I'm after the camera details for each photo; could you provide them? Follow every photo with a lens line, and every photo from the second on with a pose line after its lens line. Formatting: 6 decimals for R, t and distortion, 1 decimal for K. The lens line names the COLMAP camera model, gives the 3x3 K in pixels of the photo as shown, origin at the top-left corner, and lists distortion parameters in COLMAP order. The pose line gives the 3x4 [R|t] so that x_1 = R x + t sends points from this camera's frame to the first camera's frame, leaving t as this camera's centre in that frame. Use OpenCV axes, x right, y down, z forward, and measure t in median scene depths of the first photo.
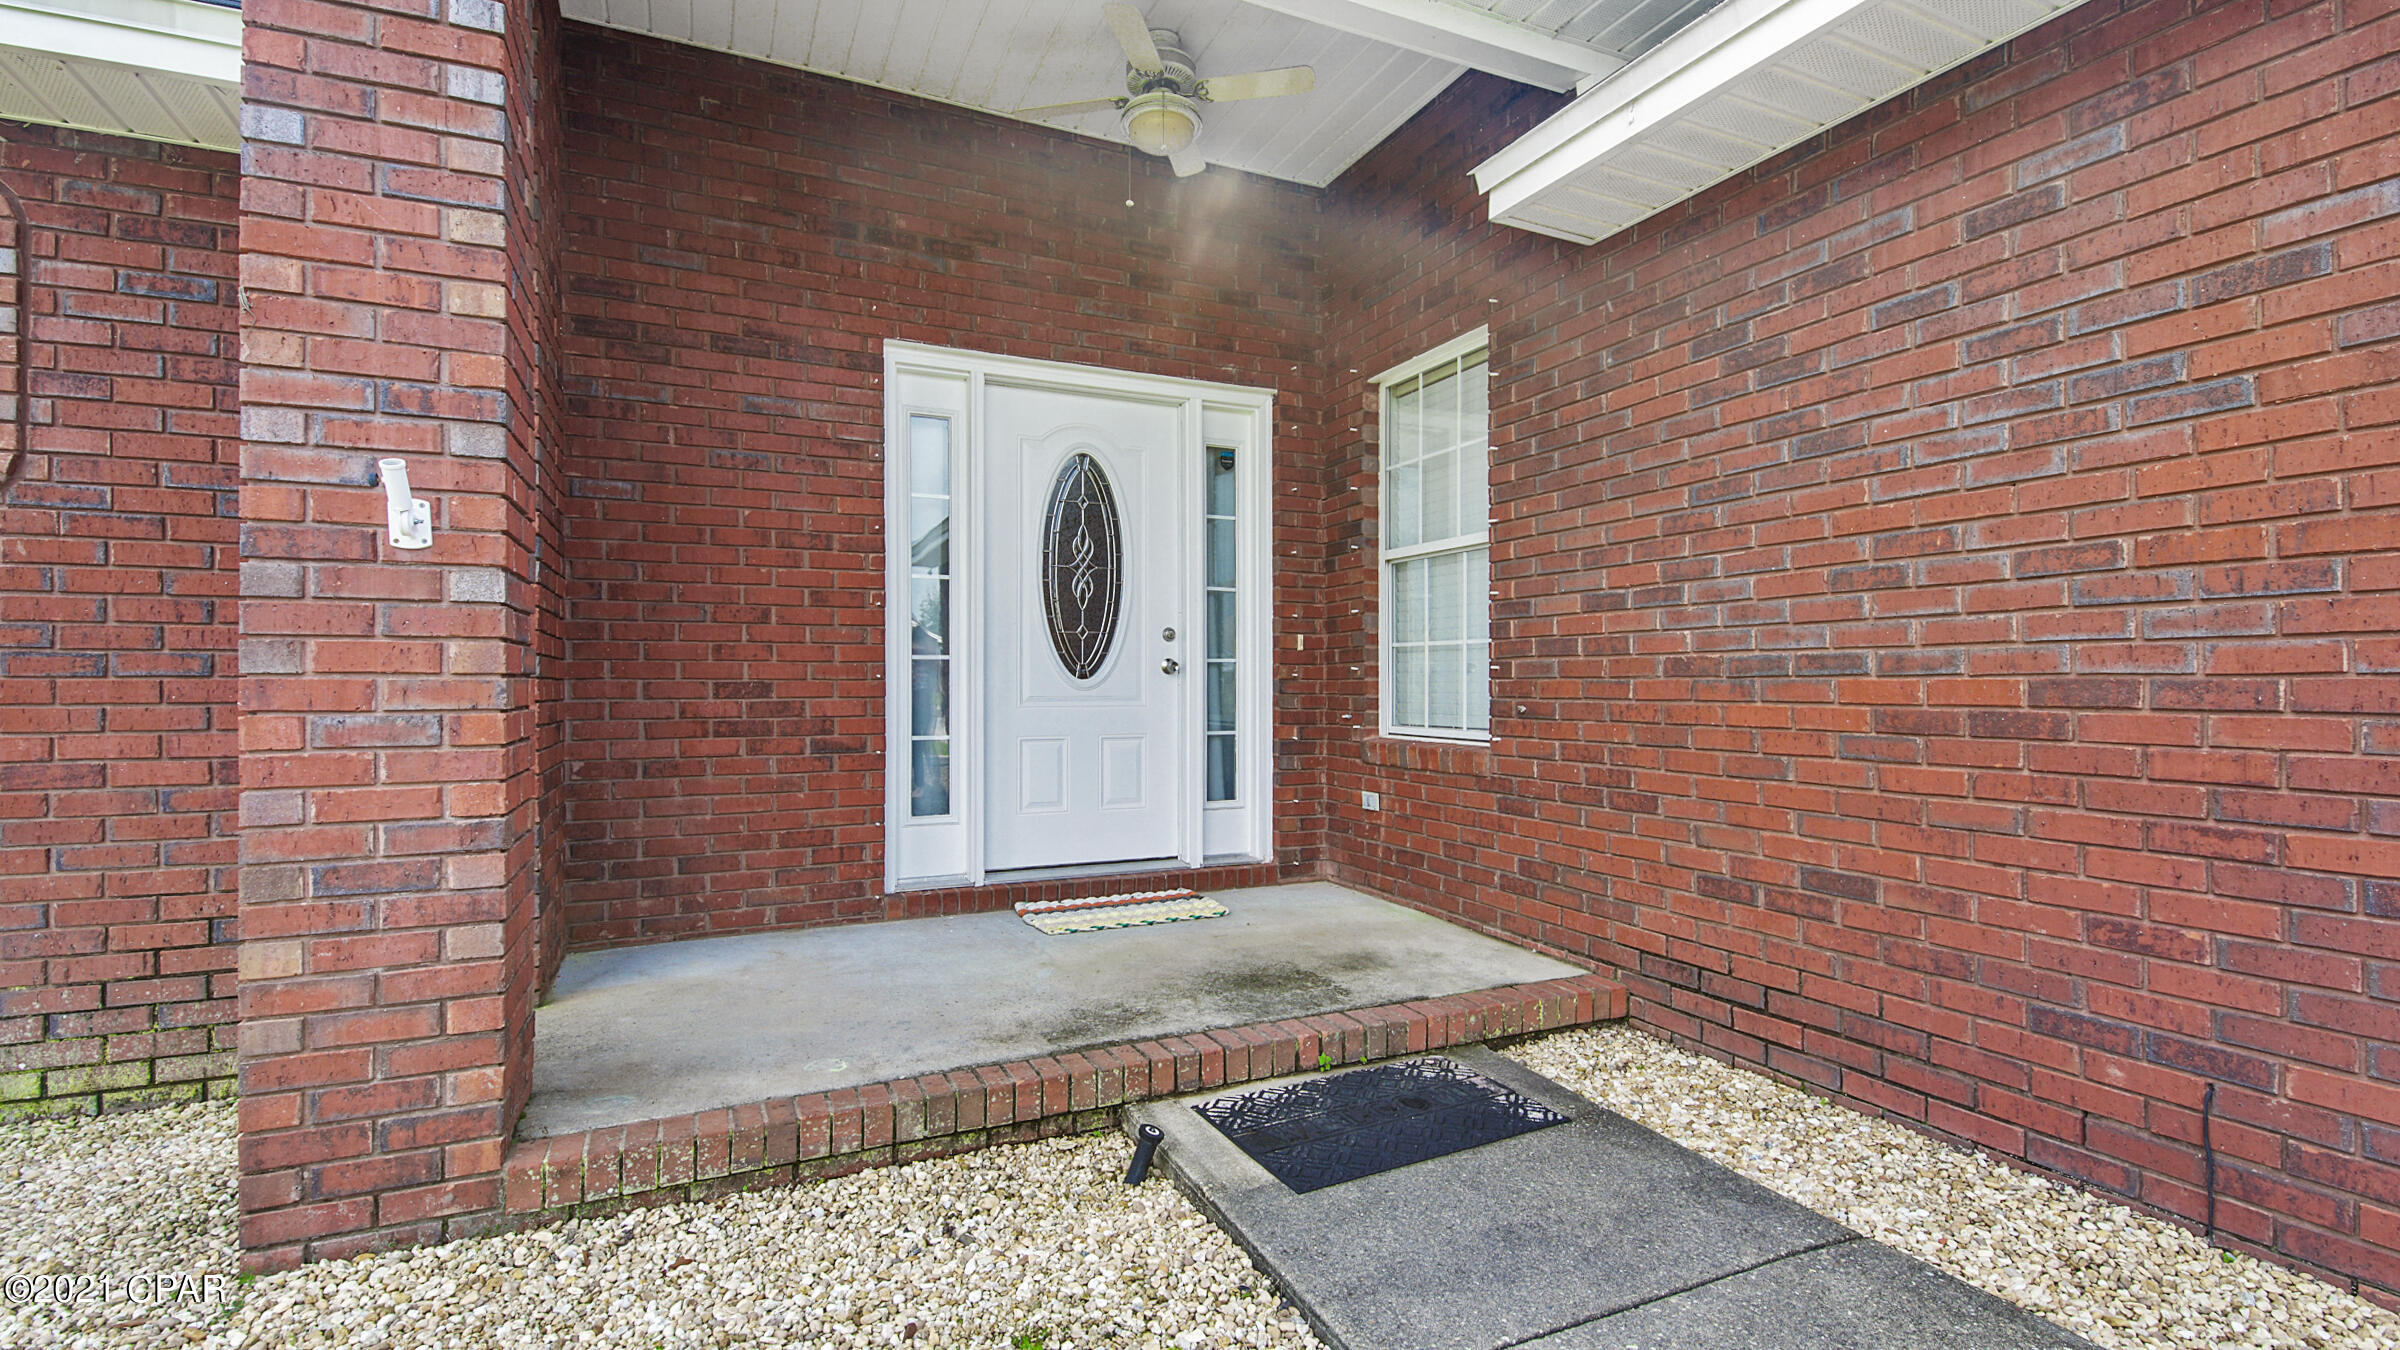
lens RADIAL K [[1082.6, 0, 1199.9], [0, 1082.6, 665.3], [0, 0, 1]] dist [0.030584, -0.000240]
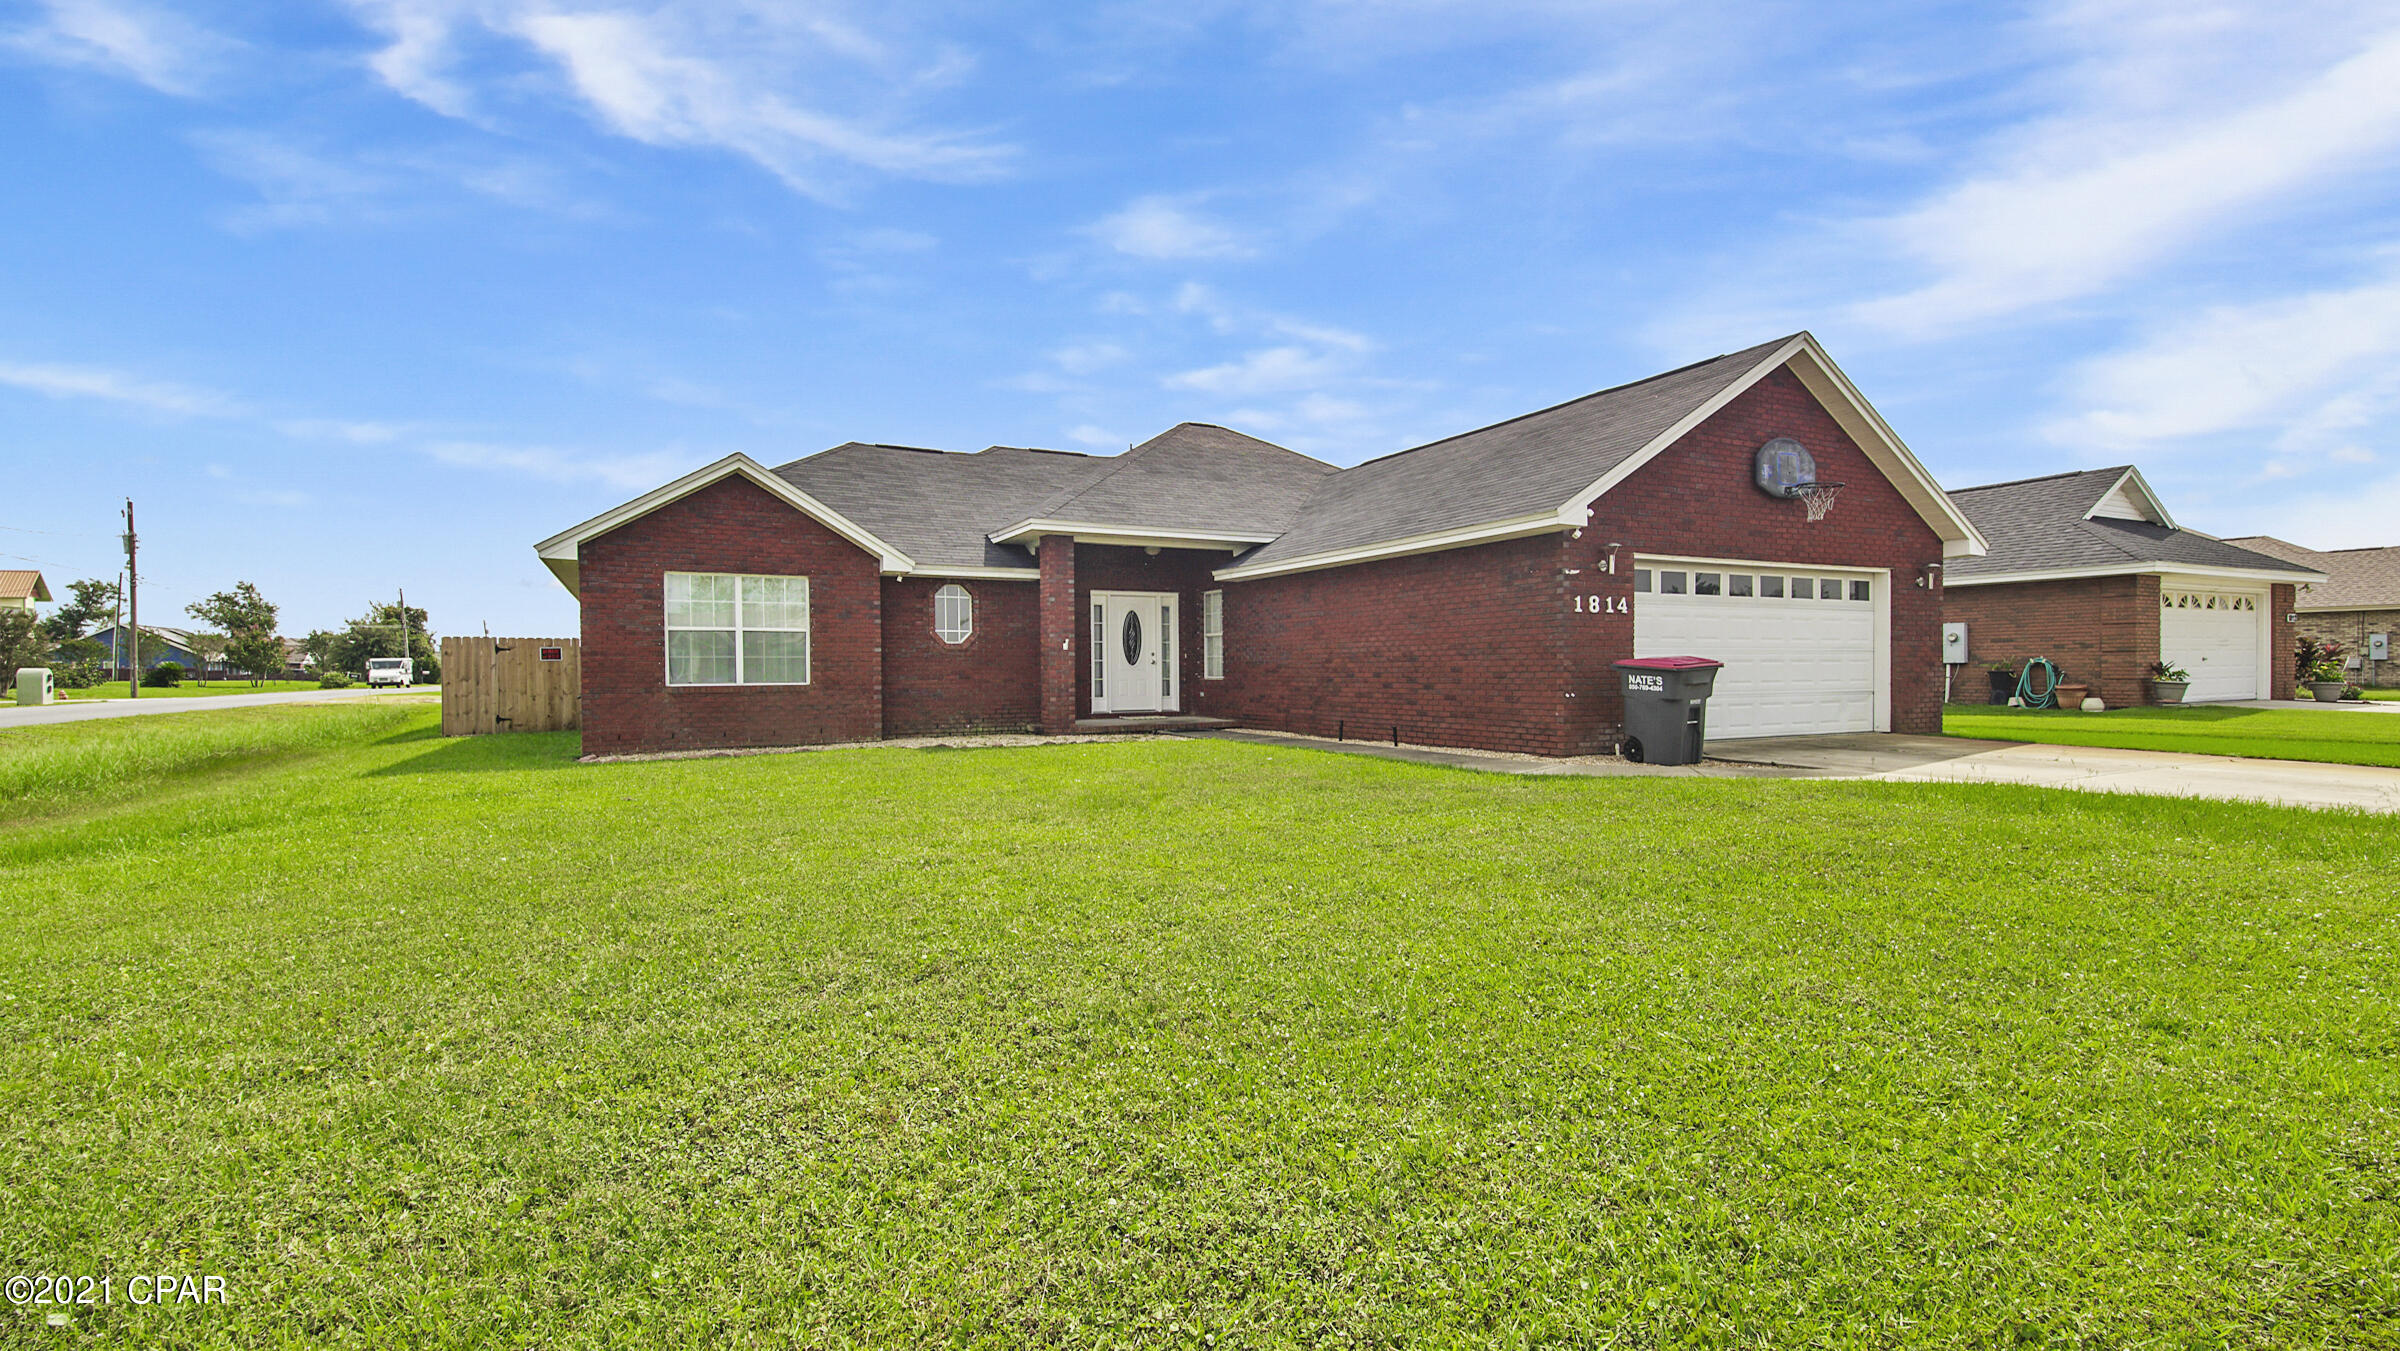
lens RADIAL K [[1061.0, 0, 1197.0], [0, 1061.0, 667.8], [0, 0, 1]] dist [-0.001148, -0.000375]
pose [[0.998653, -0.006178, 0.051517, -0.070064], [0.005389, 0.999866, 0.015441, -0.039123], [-0.051605, -0.015143, 0.998553, -3.017473]]
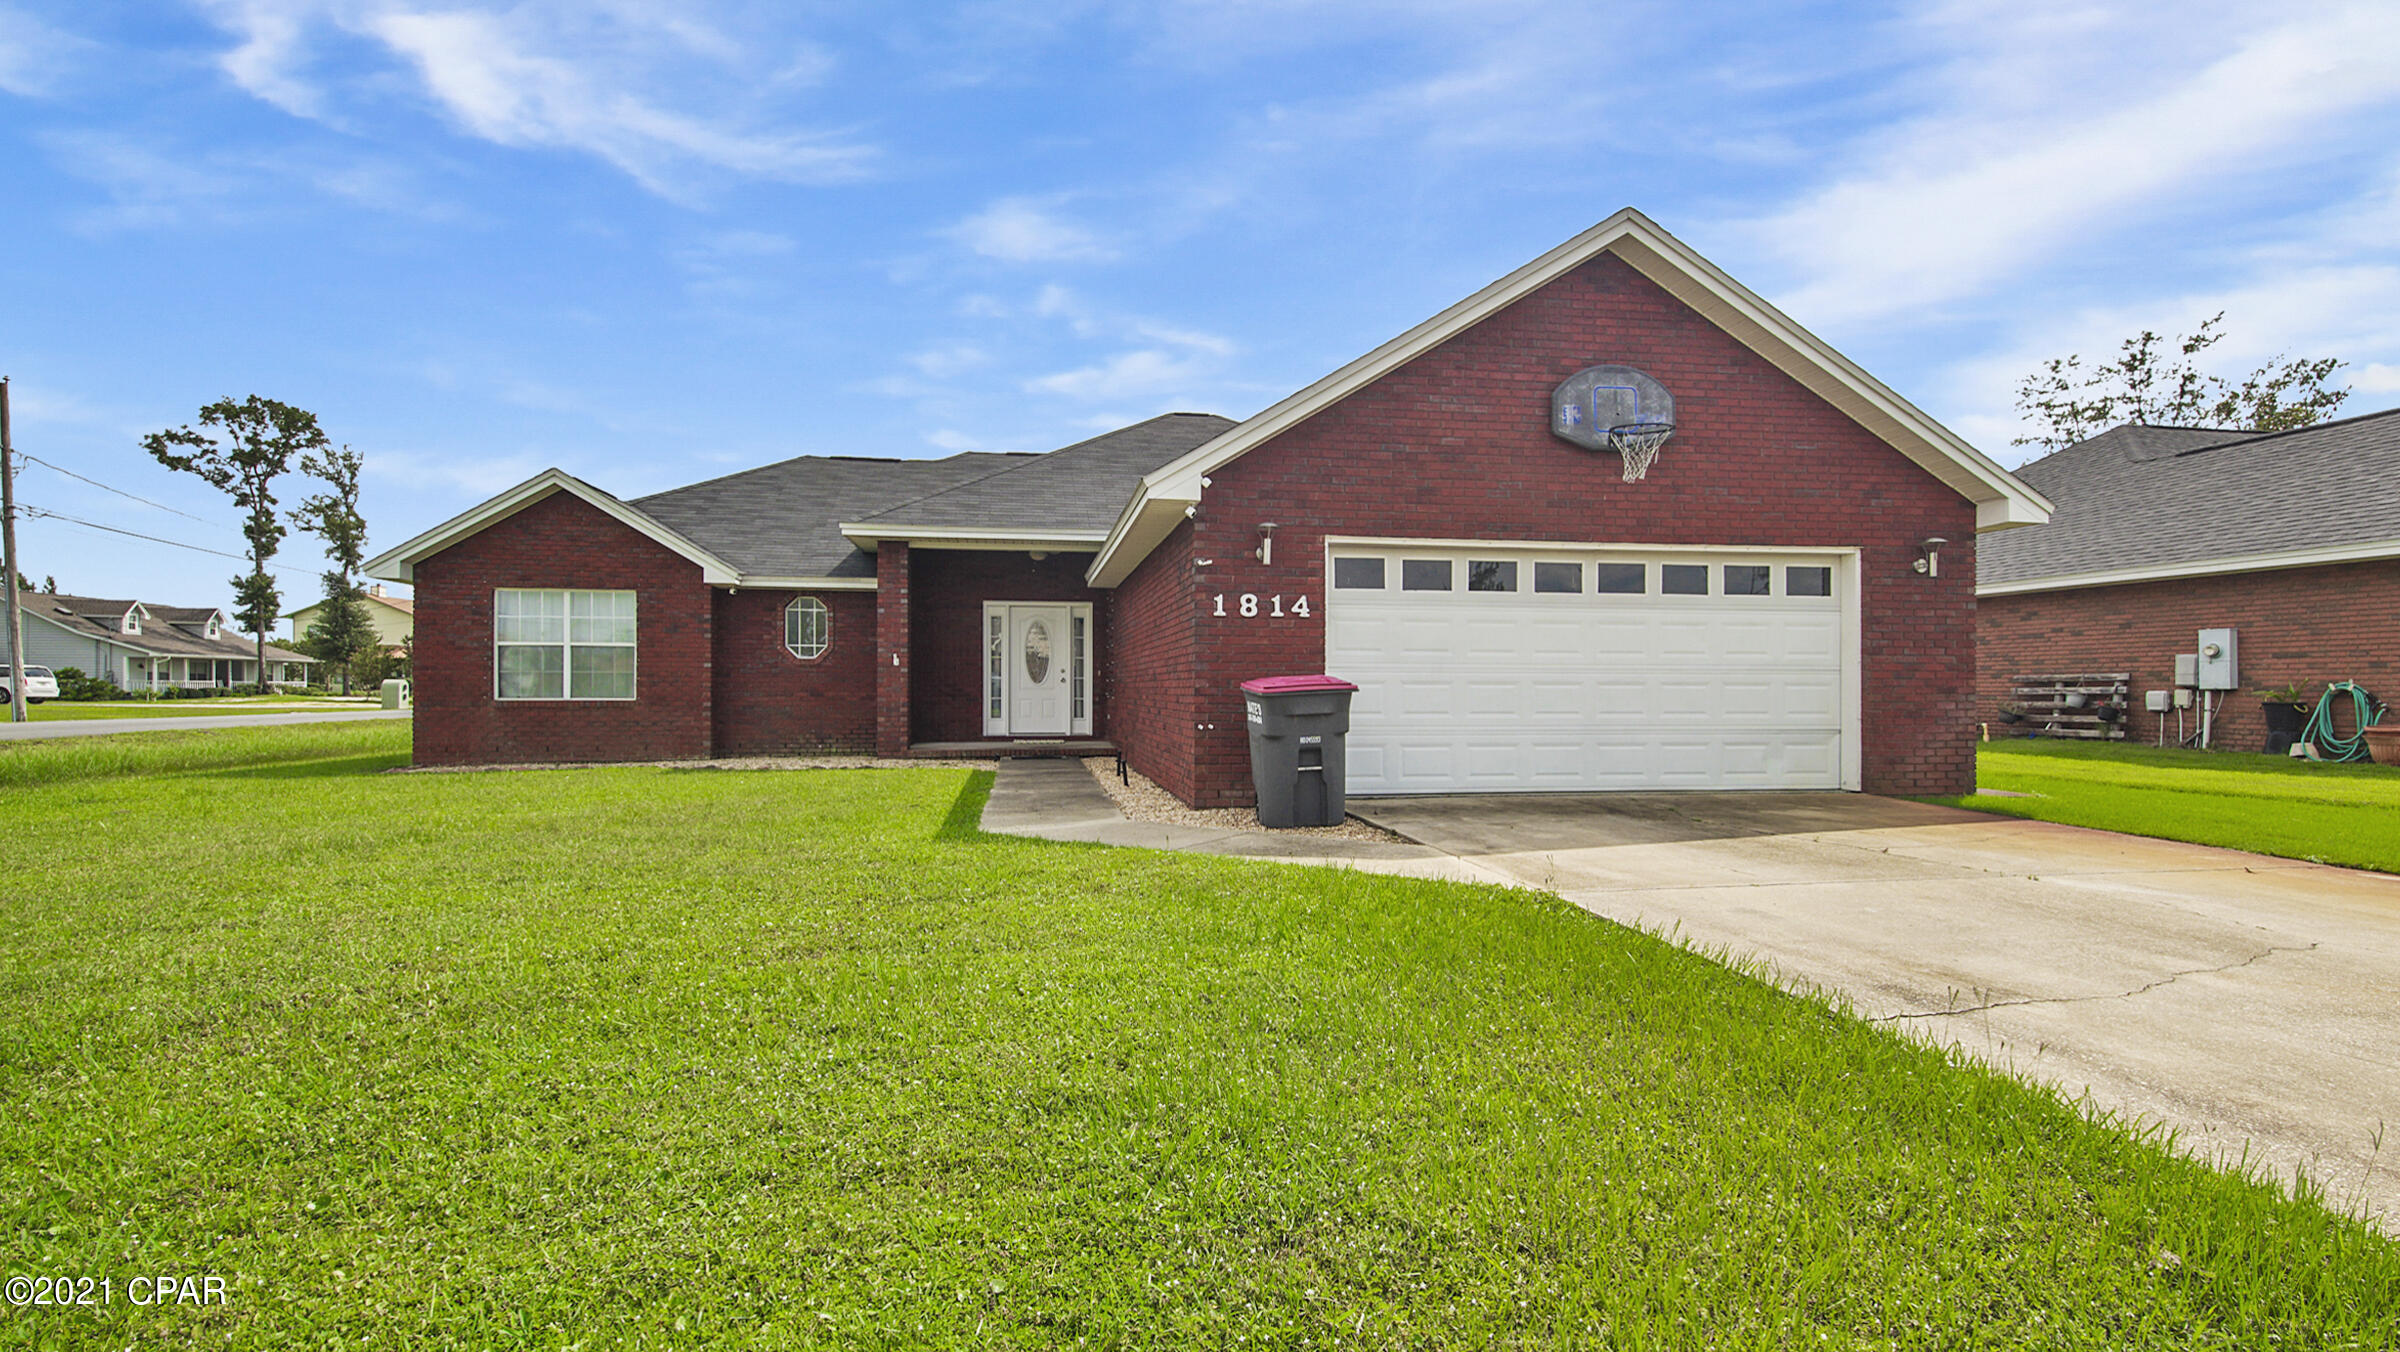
lens RADIAL K [[1105.7, 0, 1189.4], [0, 1105.7, 659.7], [0, 0, 1]] dist [-0.004168, -0.001358]
pose [[0.962828, -0.004216, -0.270084, 1.404863], [0.001650, 0.999951, -0.009728, -0.031052], [0.270111, 0.008920, 0.962788, -2.477371]]
